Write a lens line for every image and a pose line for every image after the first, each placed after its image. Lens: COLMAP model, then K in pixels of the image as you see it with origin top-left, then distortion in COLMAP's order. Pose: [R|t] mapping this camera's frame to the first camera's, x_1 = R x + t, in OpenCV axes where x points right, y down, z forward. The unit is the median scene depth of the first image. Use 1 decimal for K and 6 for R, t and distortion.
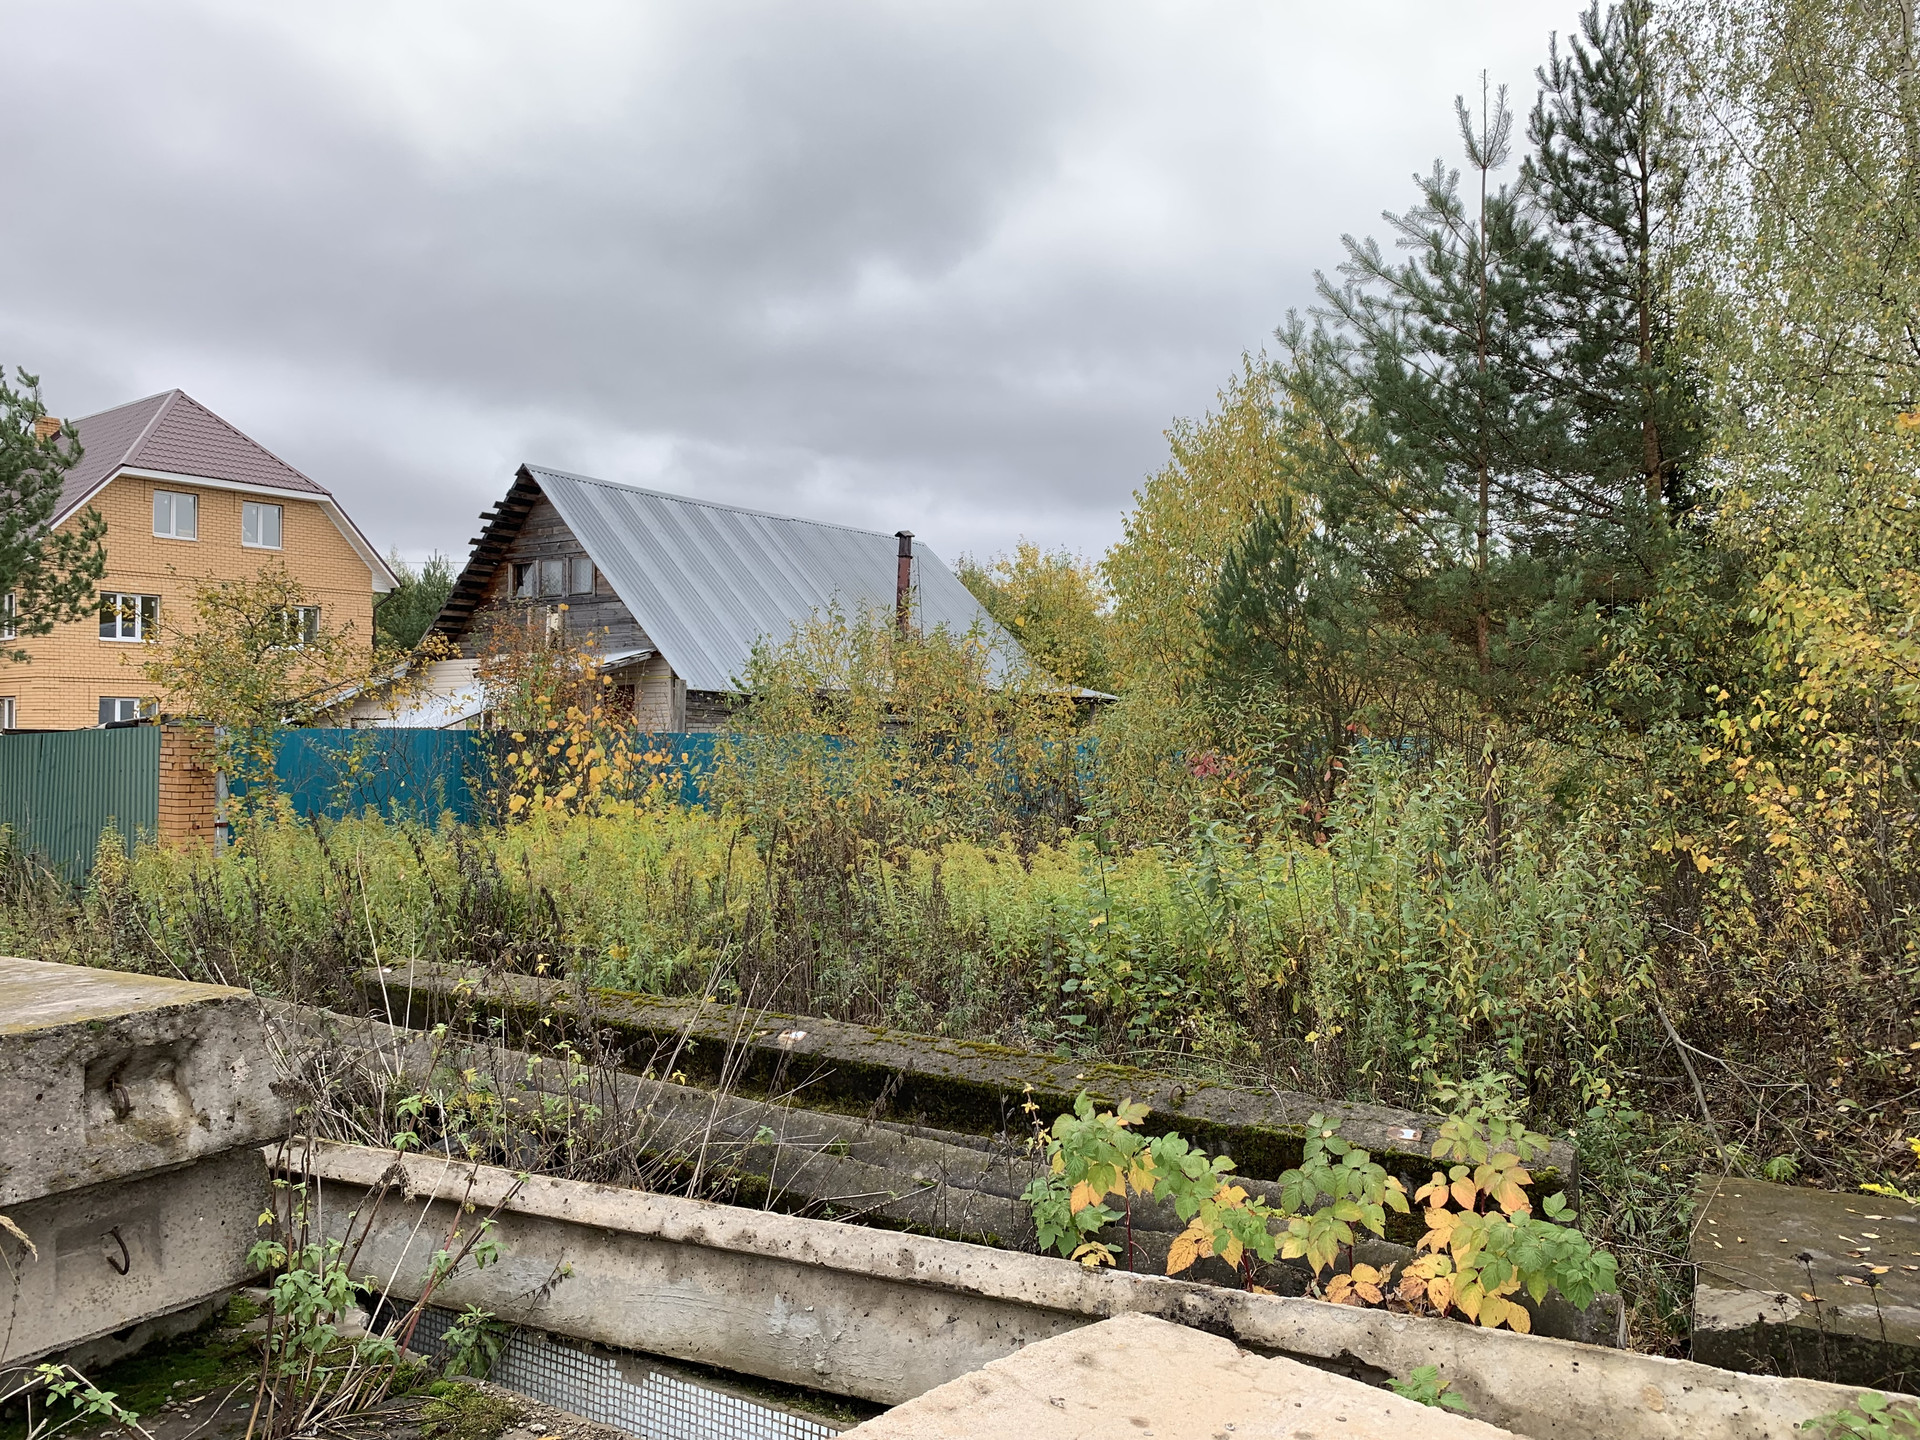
lens RADIAL K [[1473.0, 0, 939.4], [0, 1473.0, 717.2], [0, 0, 1]] dist [0.022528, -0.028421]
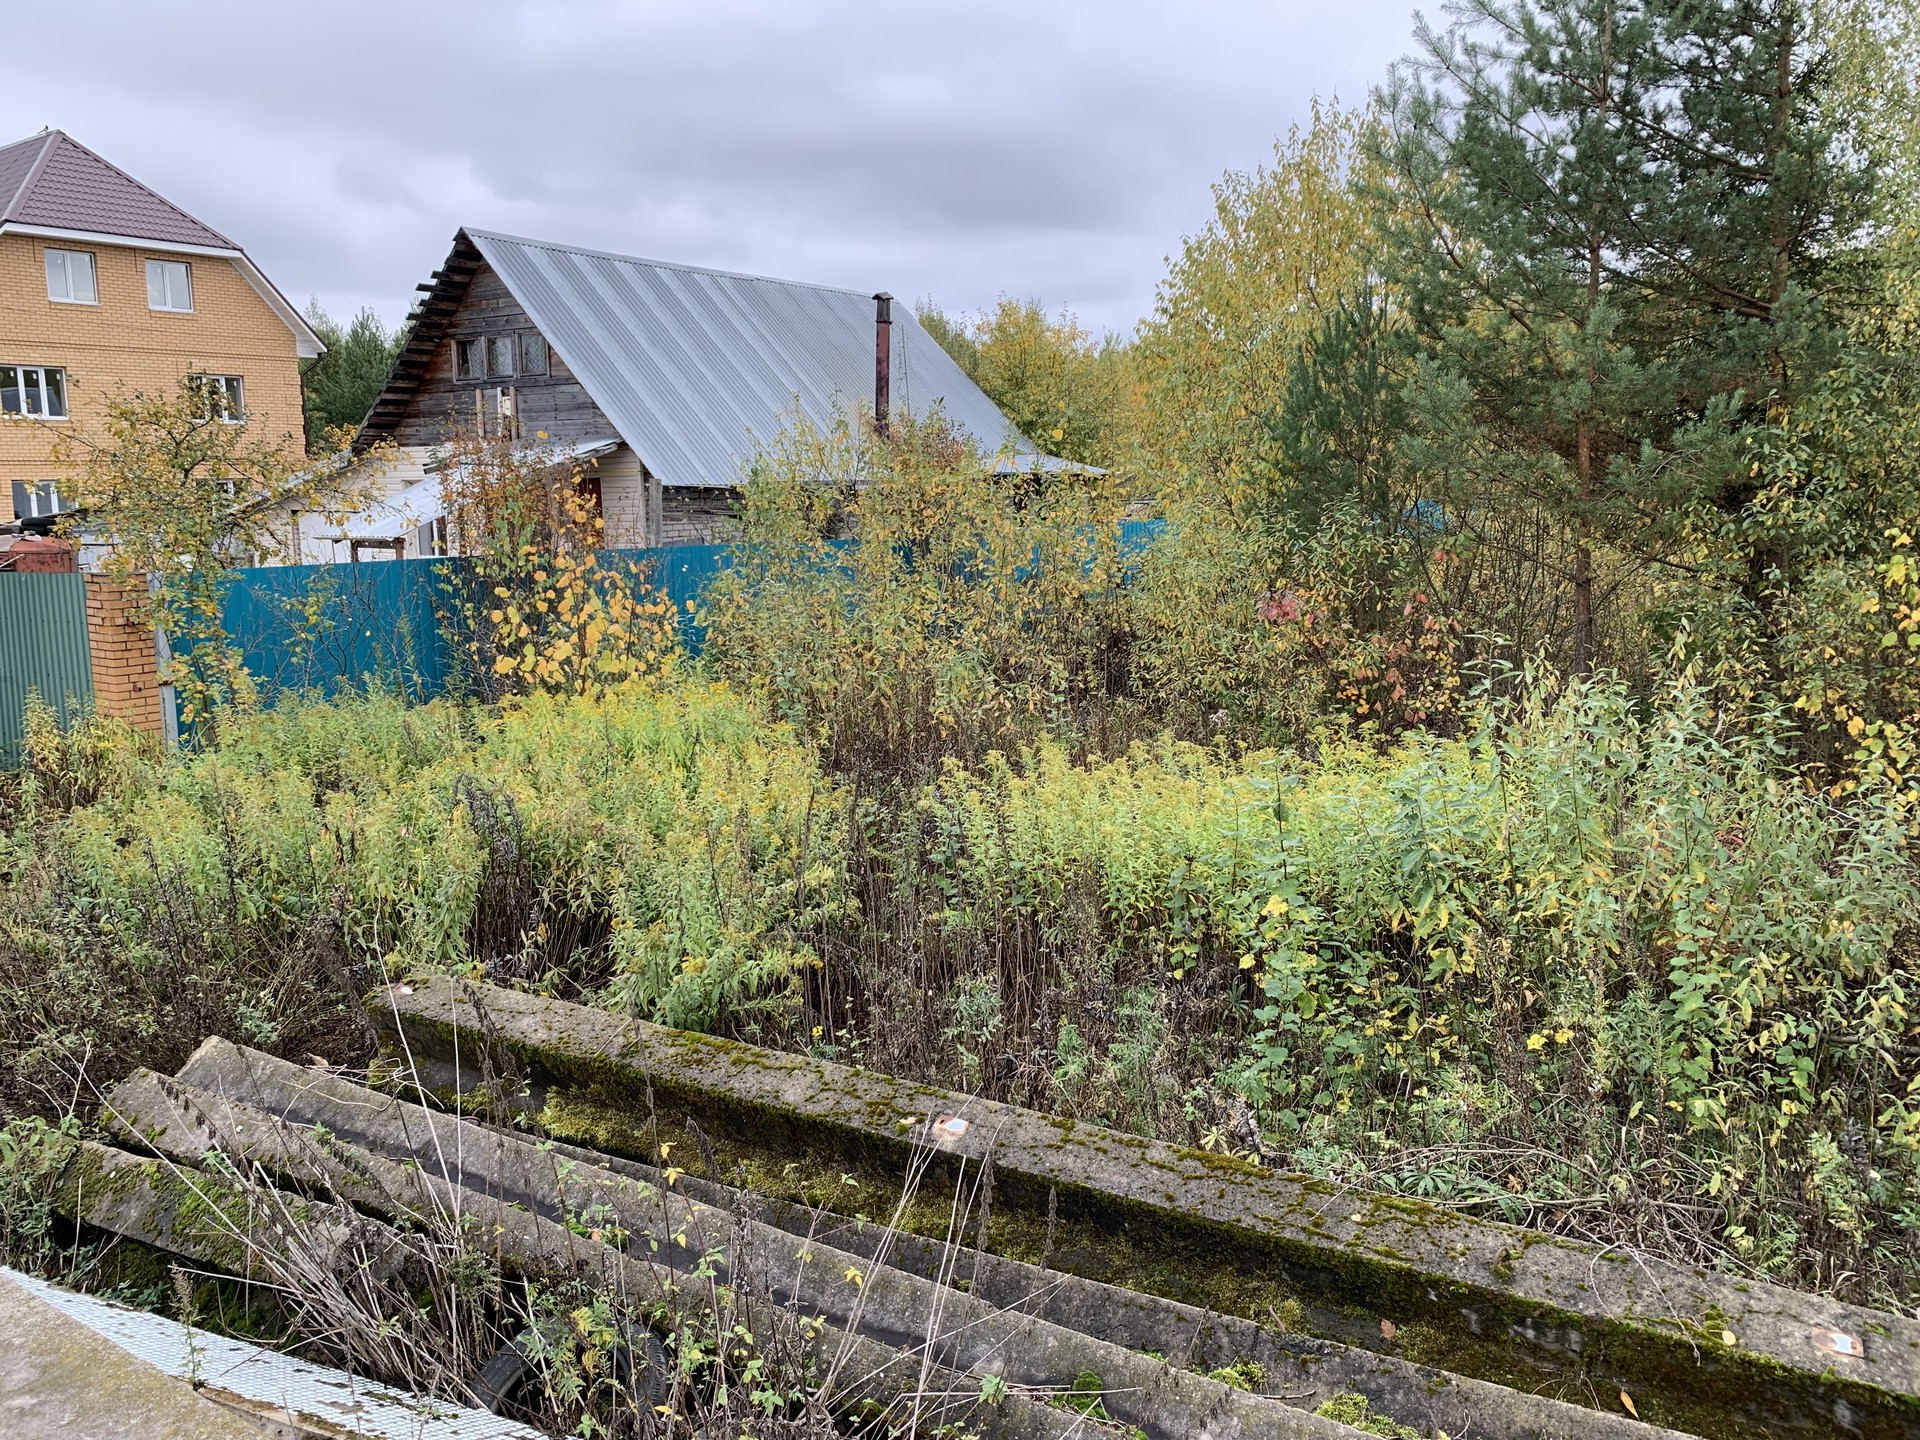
lens RADIAL K [[1473.0, 0, 933.9], [0, 1473.0, 699.6], [0, 0, 1]] dist [0.022528, -0.028421]
pose [[0.999263, -0.023505, 0.030355, -0.051741], [0.018187, 0.986139, 0.164923, -0.056278], [-0.033810, -0.164250, 0.985839, 0.106759]]
